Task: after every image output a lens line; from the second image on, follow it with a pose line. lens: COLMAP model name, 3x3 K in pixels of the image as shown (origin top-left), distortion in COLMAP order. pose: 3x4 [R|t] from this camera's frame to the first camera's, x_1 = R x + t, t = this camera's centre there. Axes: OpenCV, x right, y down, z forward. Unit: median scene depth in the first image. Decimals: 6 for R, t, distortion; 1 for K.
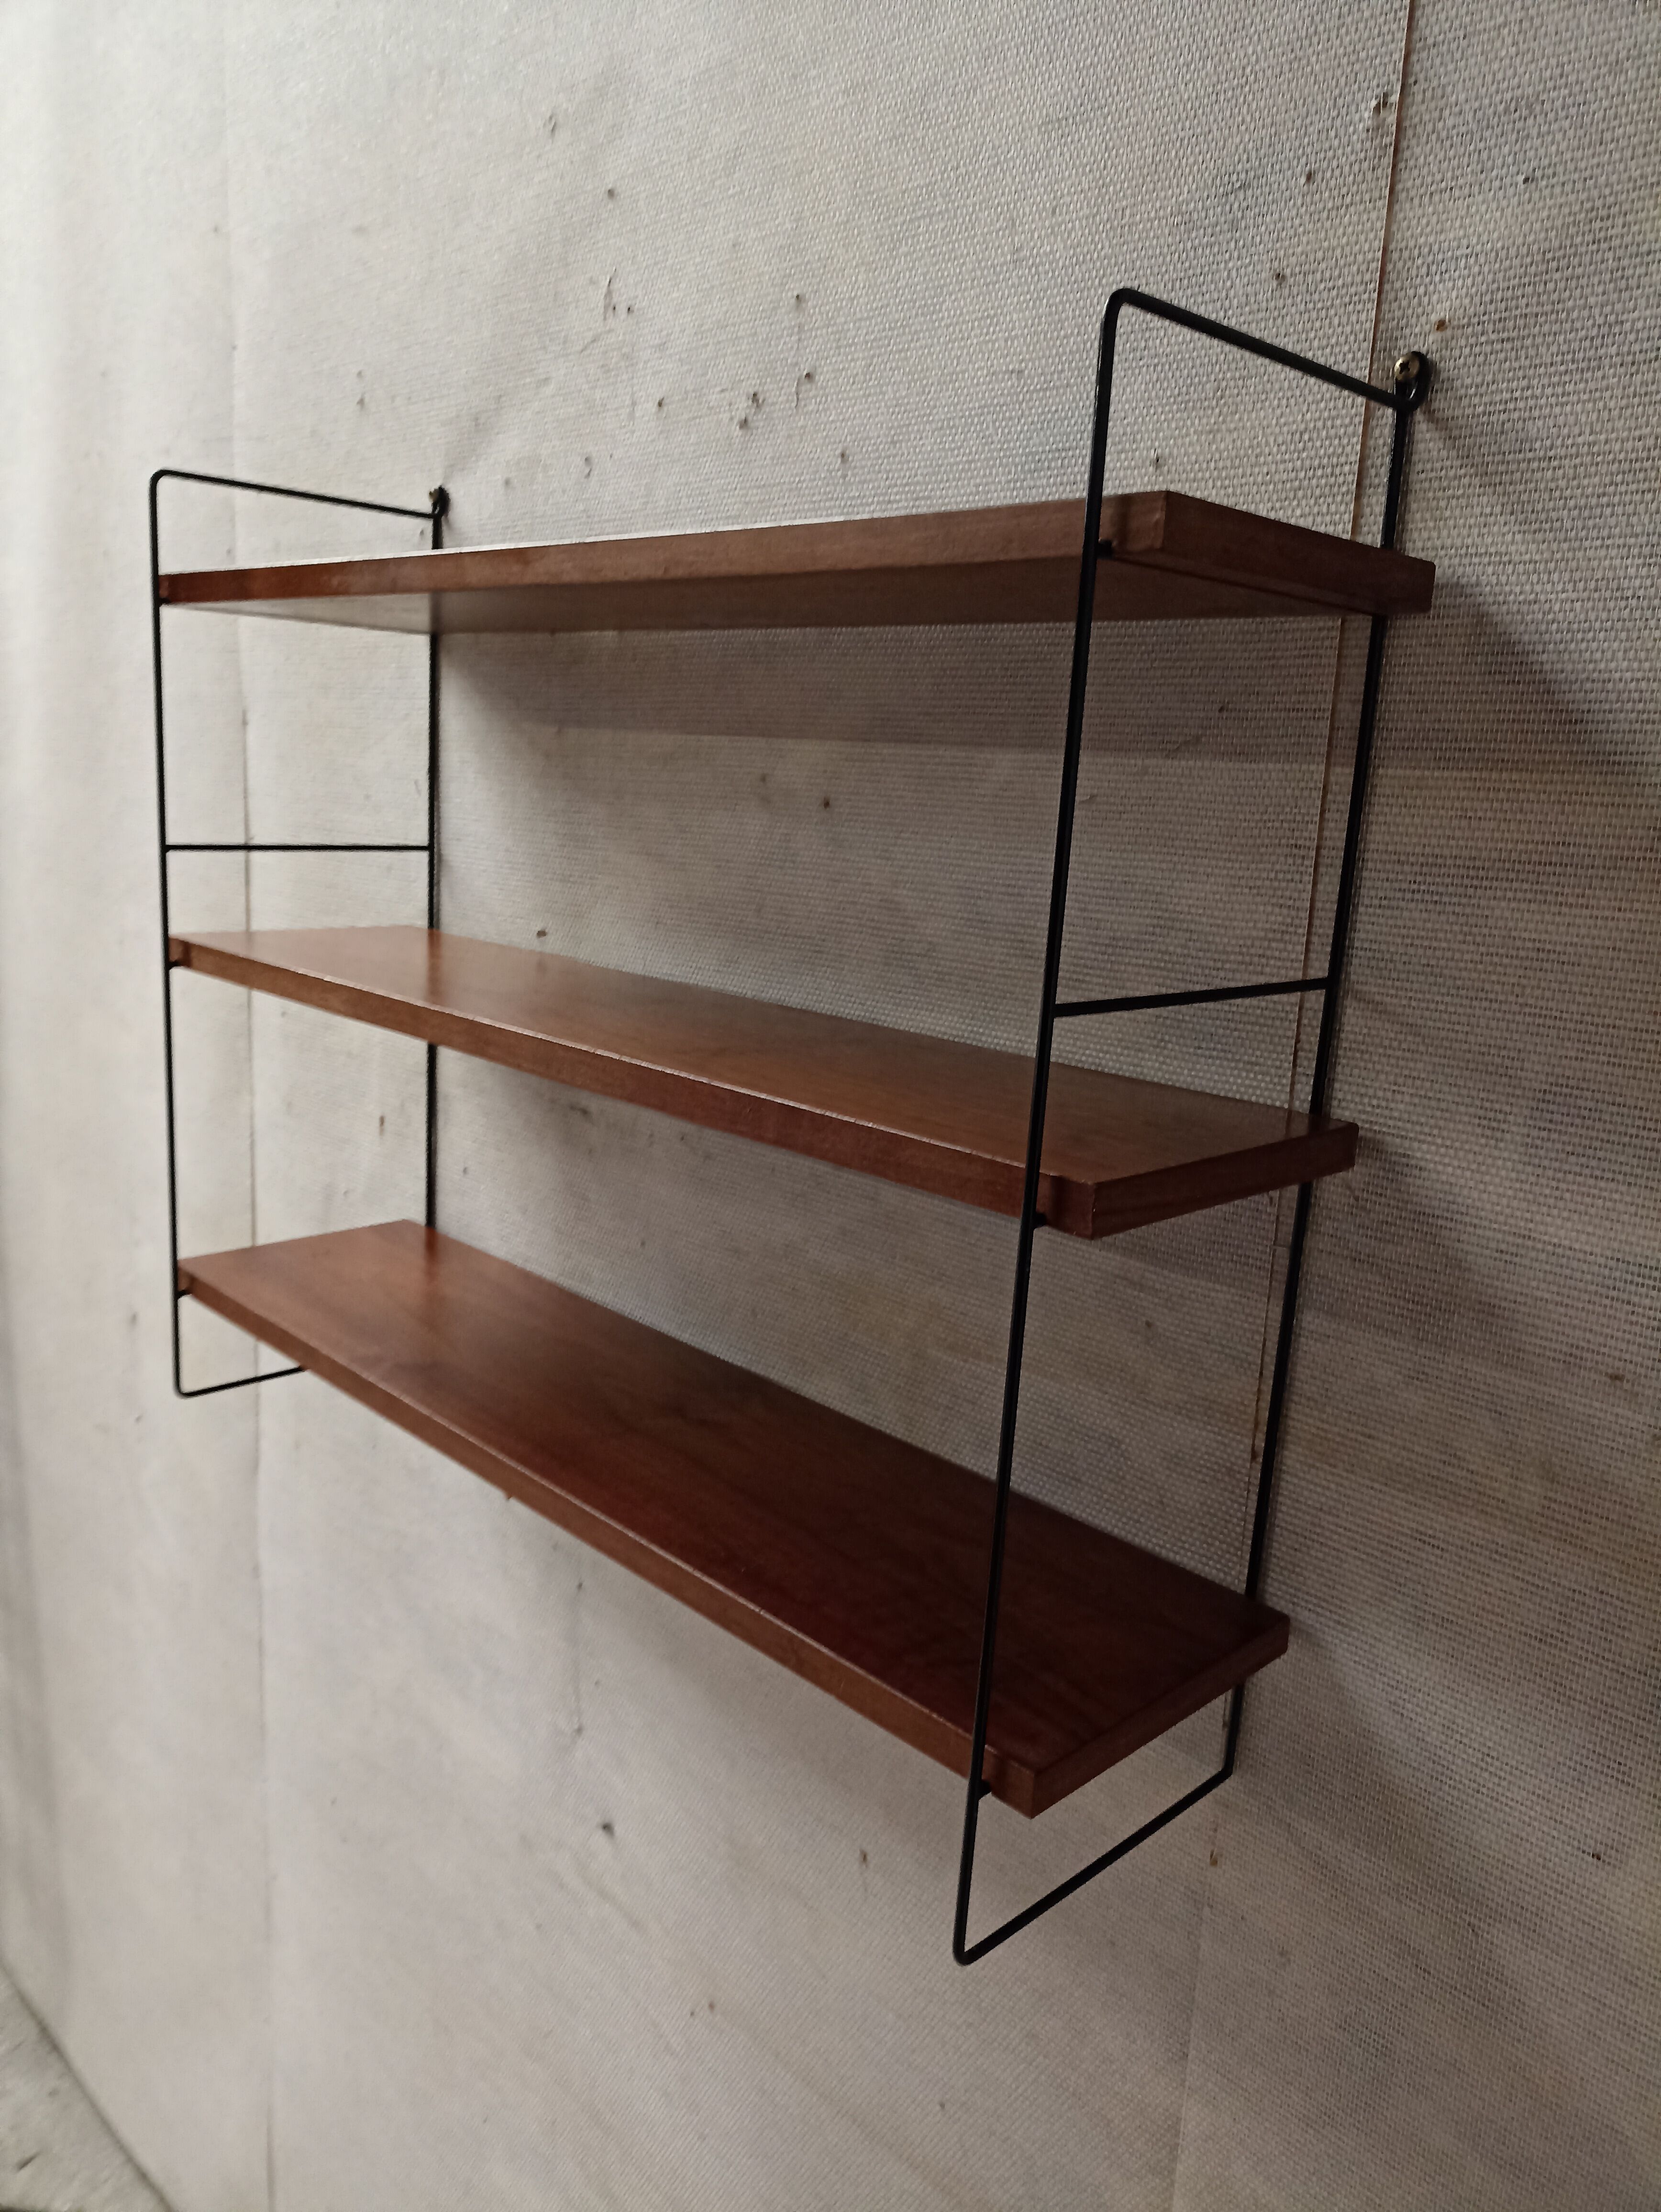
lens RADIAL K [[1649.1, 0, 830.5], [0, 1649.1, 1106.0], [0, 0, 1]] dist [0.018943, 0.000764]
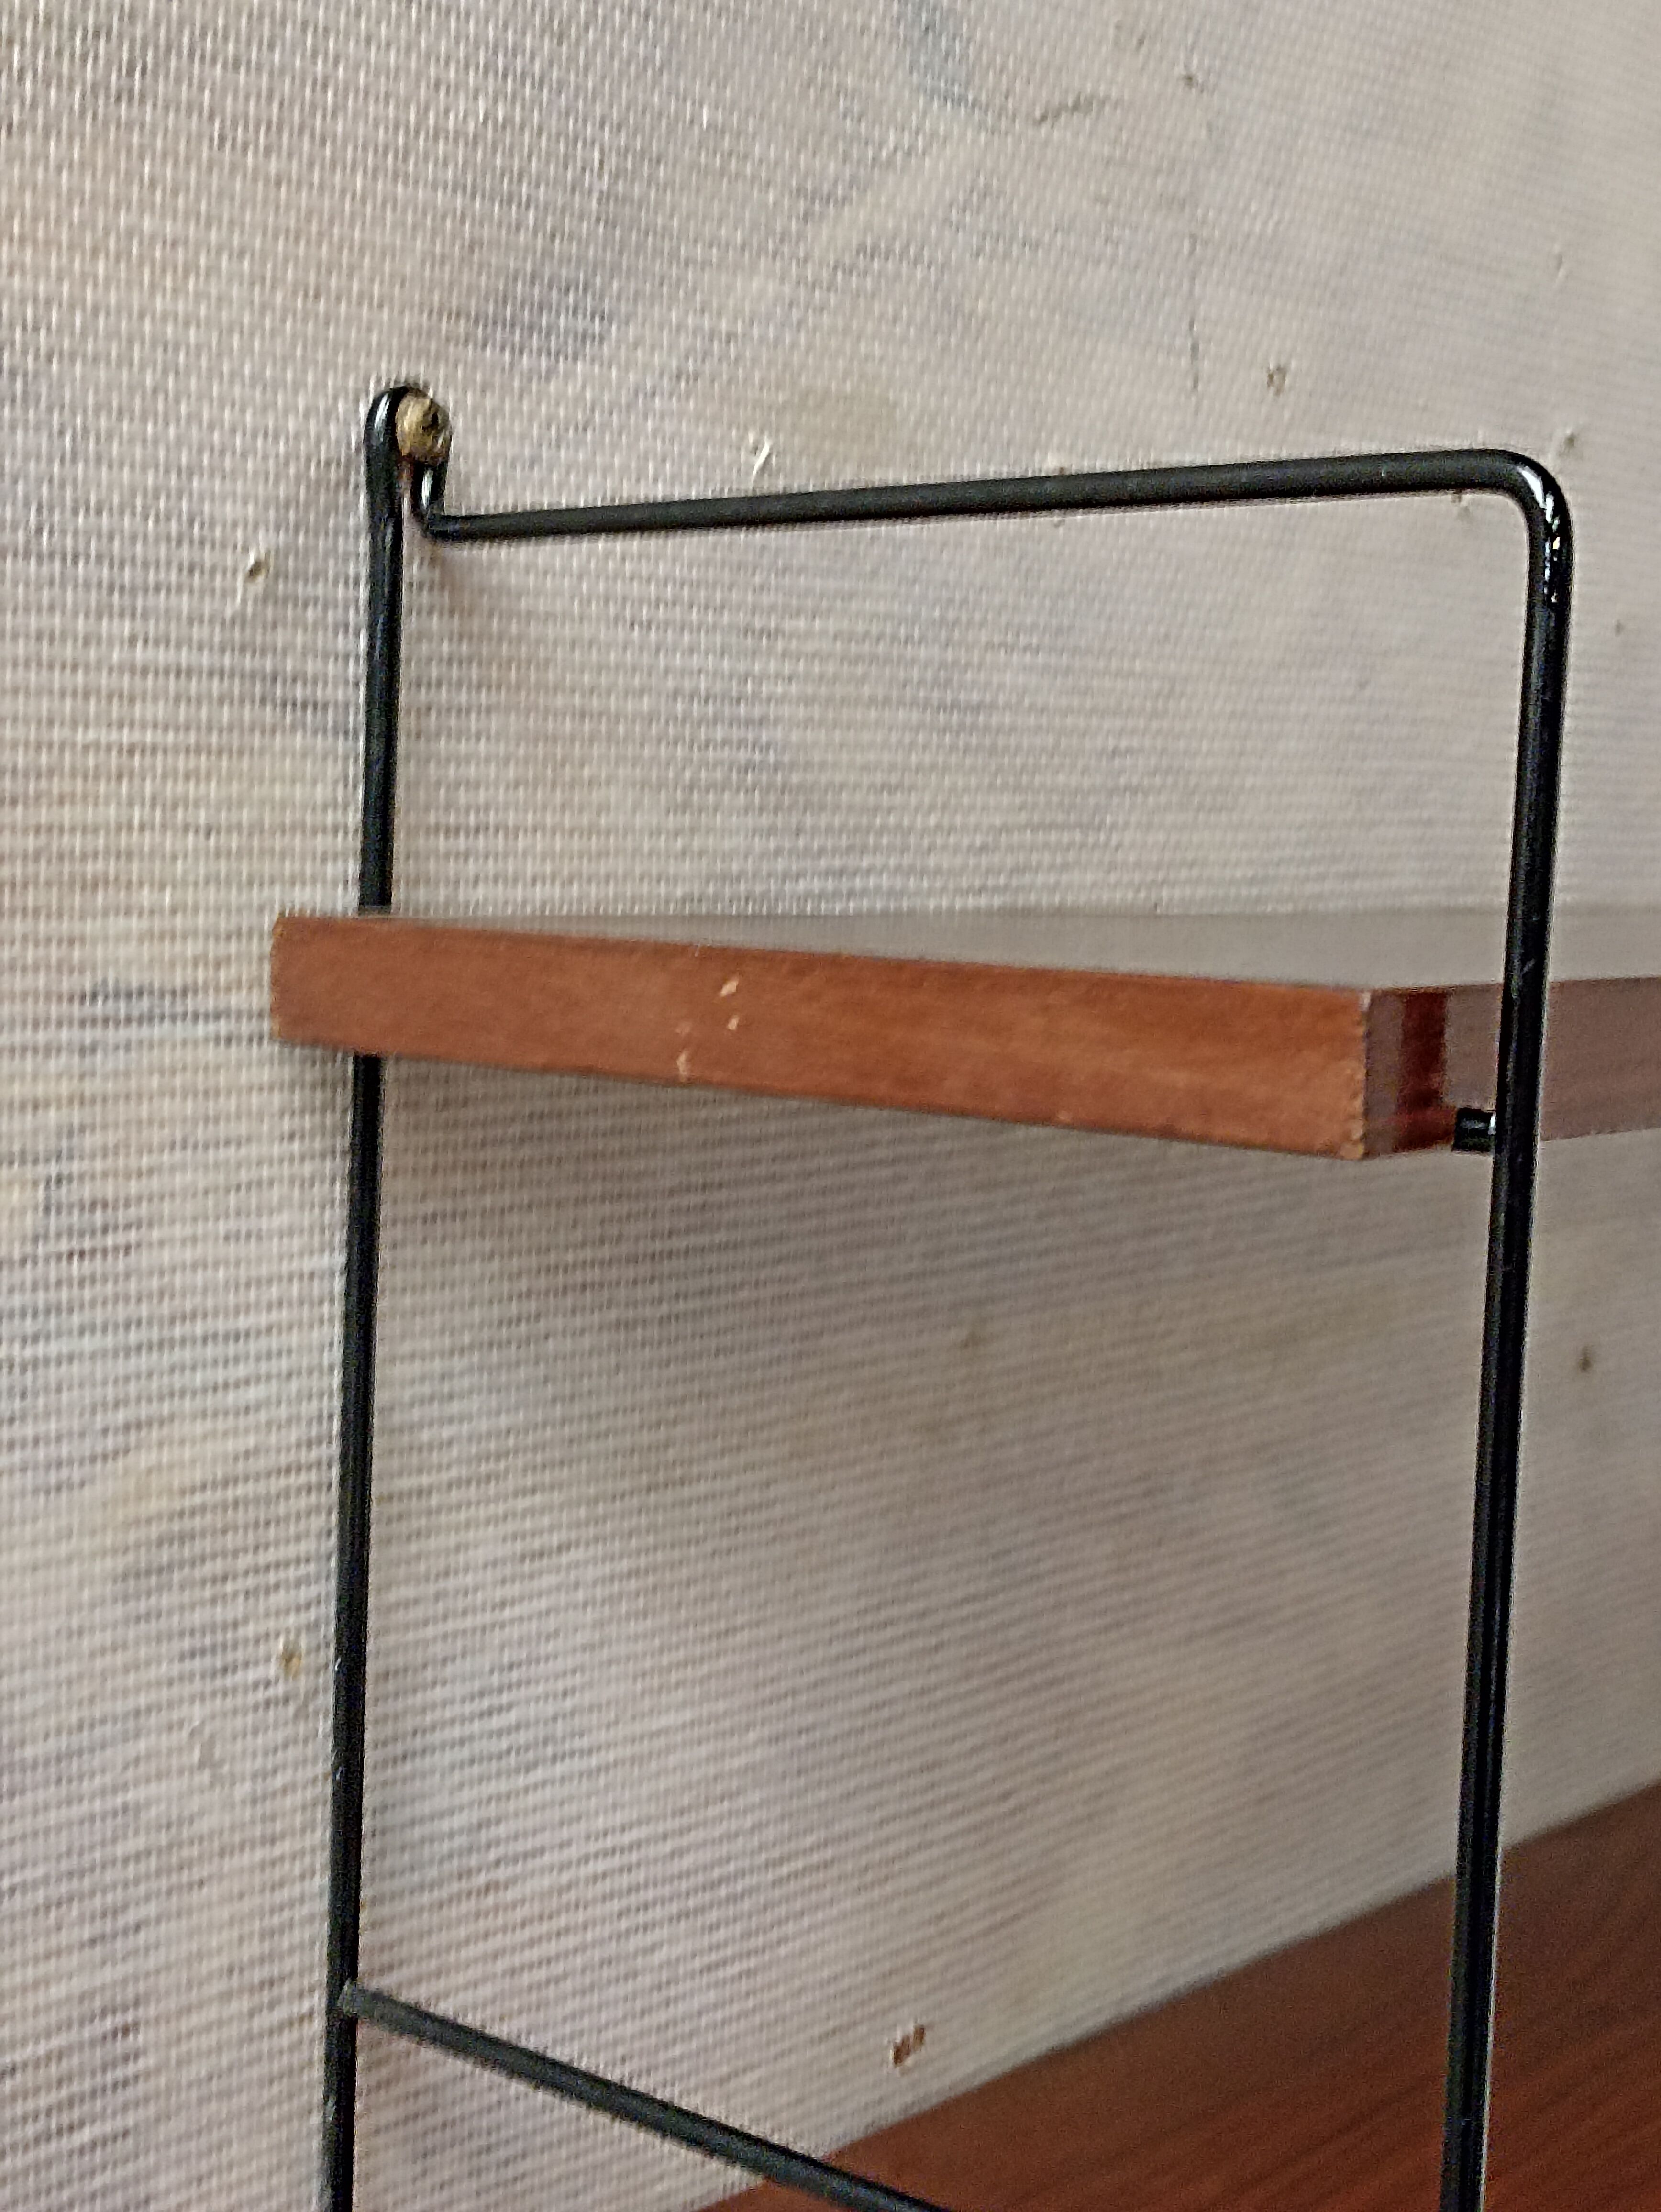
lens RADIAL K [[3297.0, 0, 830.5], [0, 3297.0, 1106.0], [0, 0, 1]] dist [0.019774, 0.004844]
pose [[-0.086454, -0.139686, 0.986415, -0.864964], [0.177766, 0.972069, 0.153234, -0.426304], [-0.980268, 0.188599, -0.059208, 1.242845]]
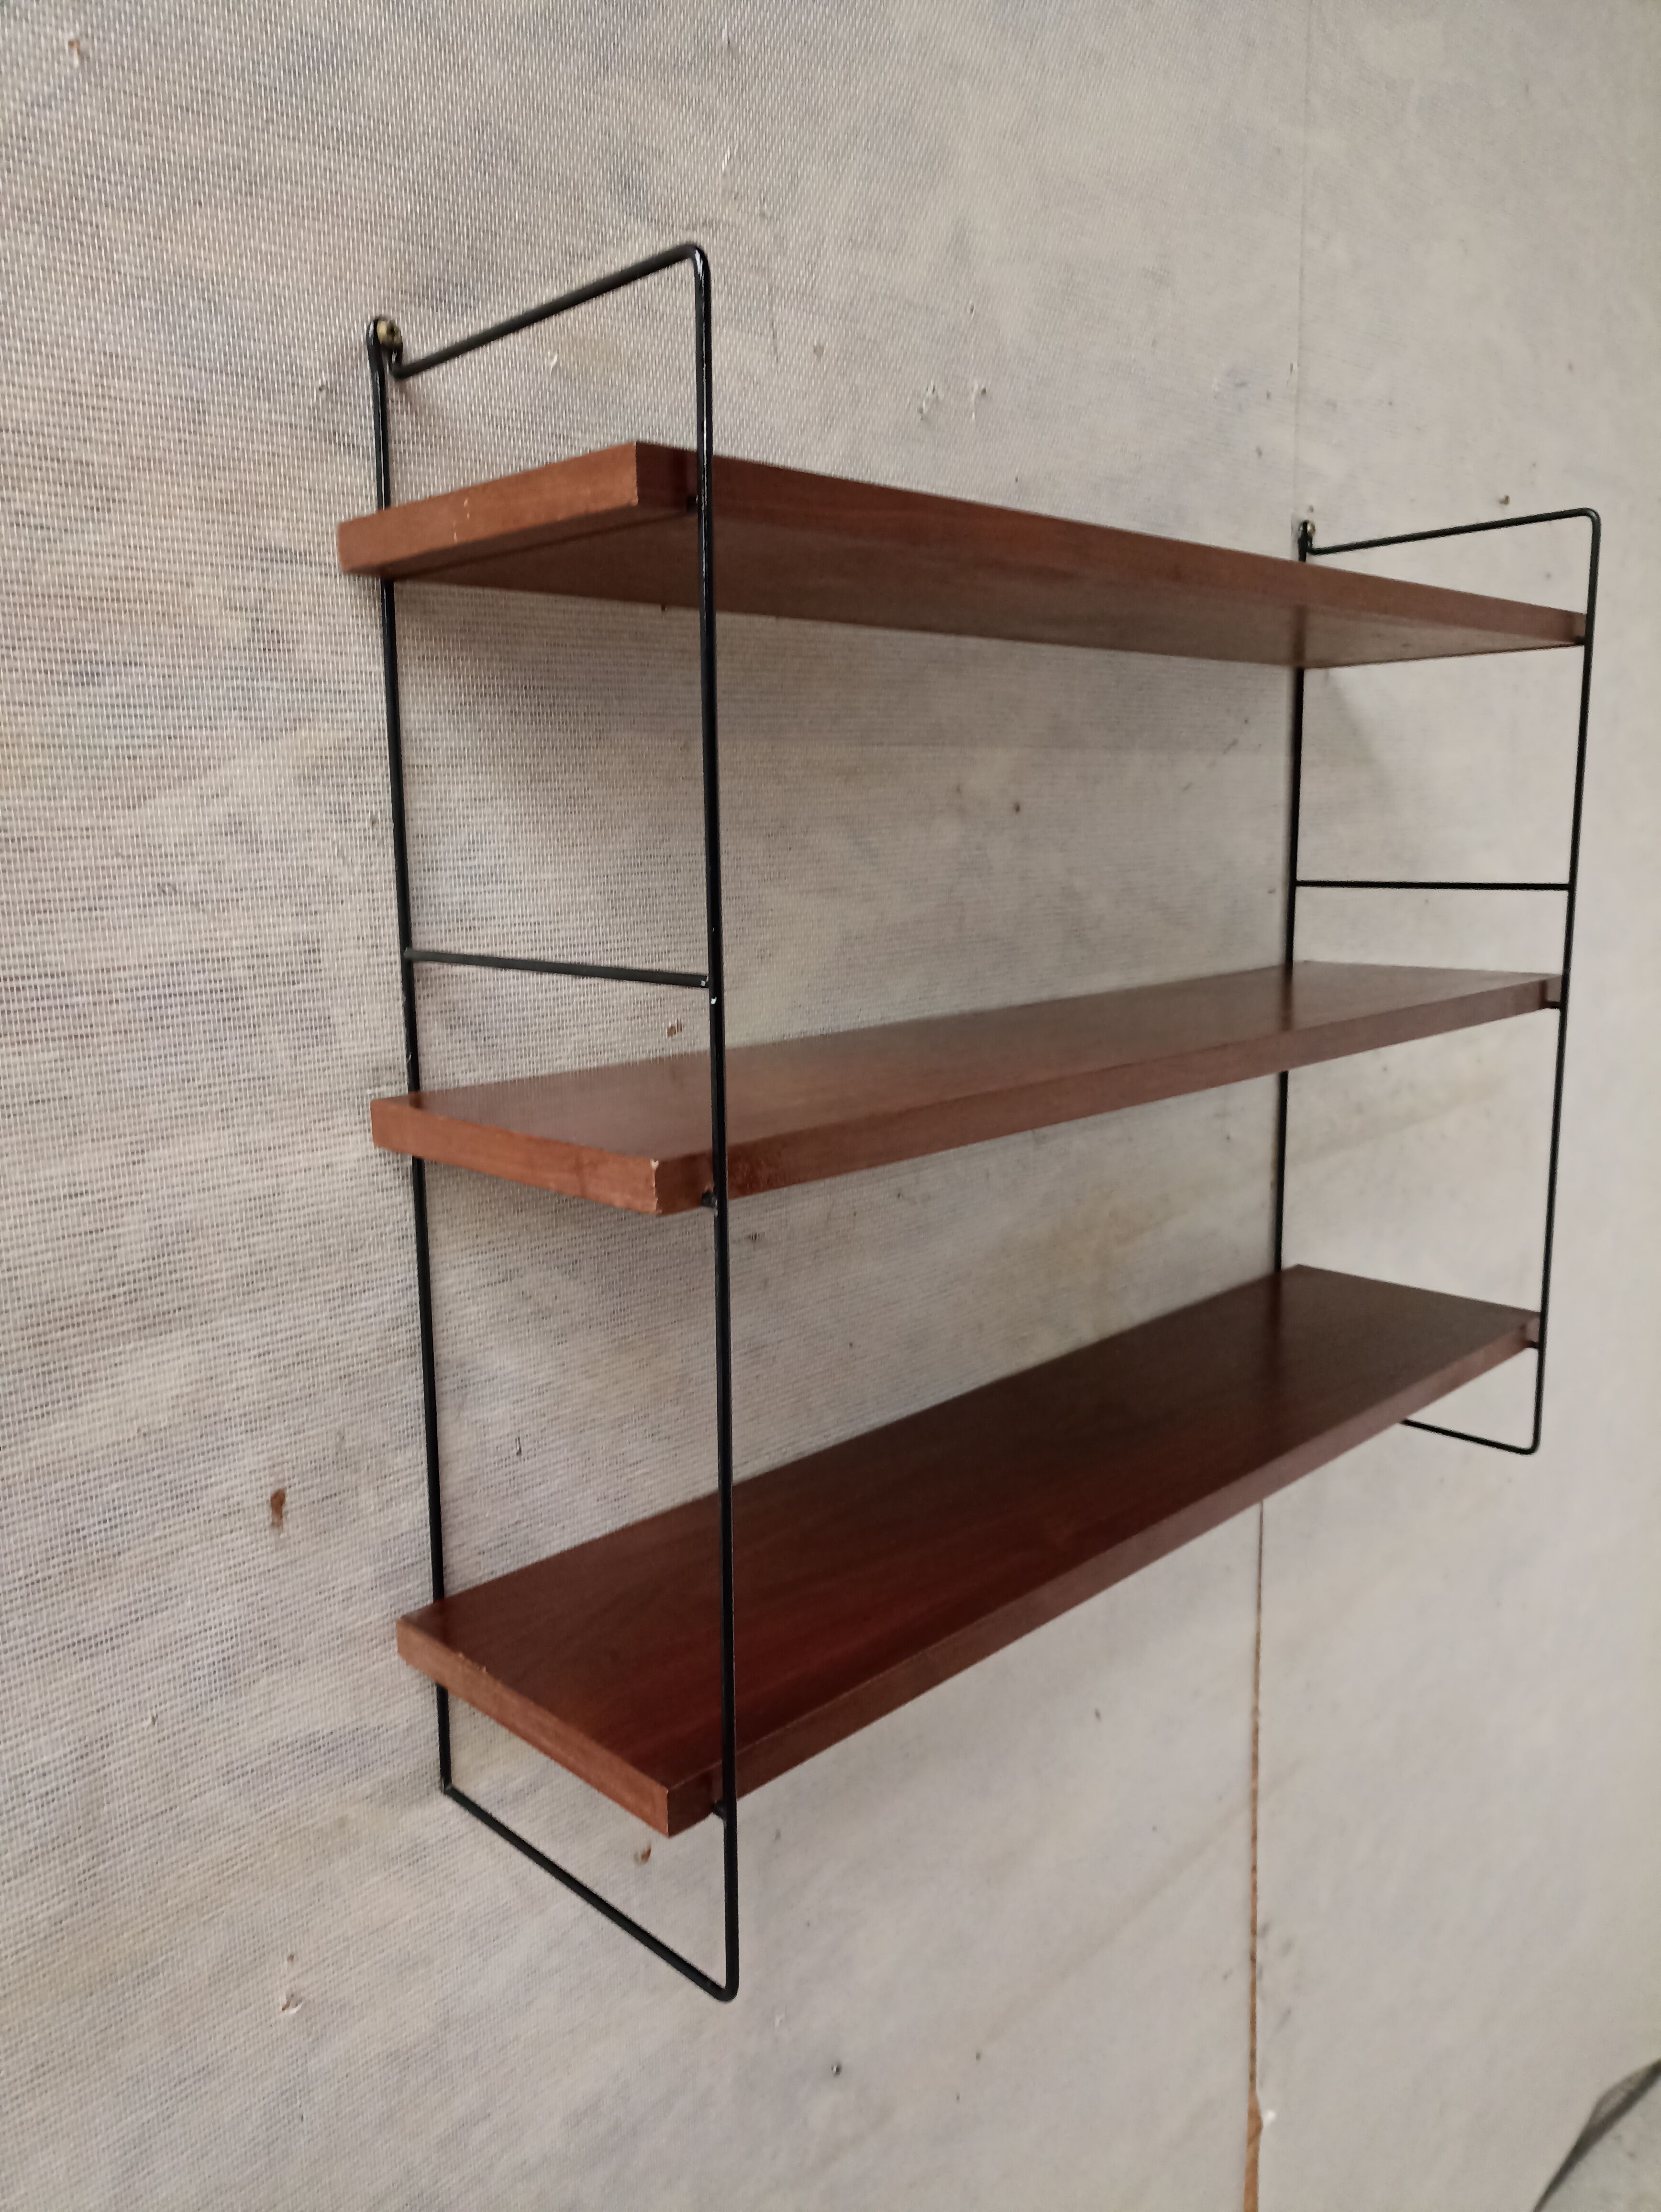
lens RADIAL K [[1649.1, 0, 830.5], [0, 1649.1, 1106.0], [0, 0, 1]] dist [0.018943, 0.000764]
pose [[-0.008957, -0.226703, 0.973923, -1.074575], [0.226479, 0.948193, 0.222796, -0.264914], [-0.973975, 0.222568, 0.042850, 1.113803]]
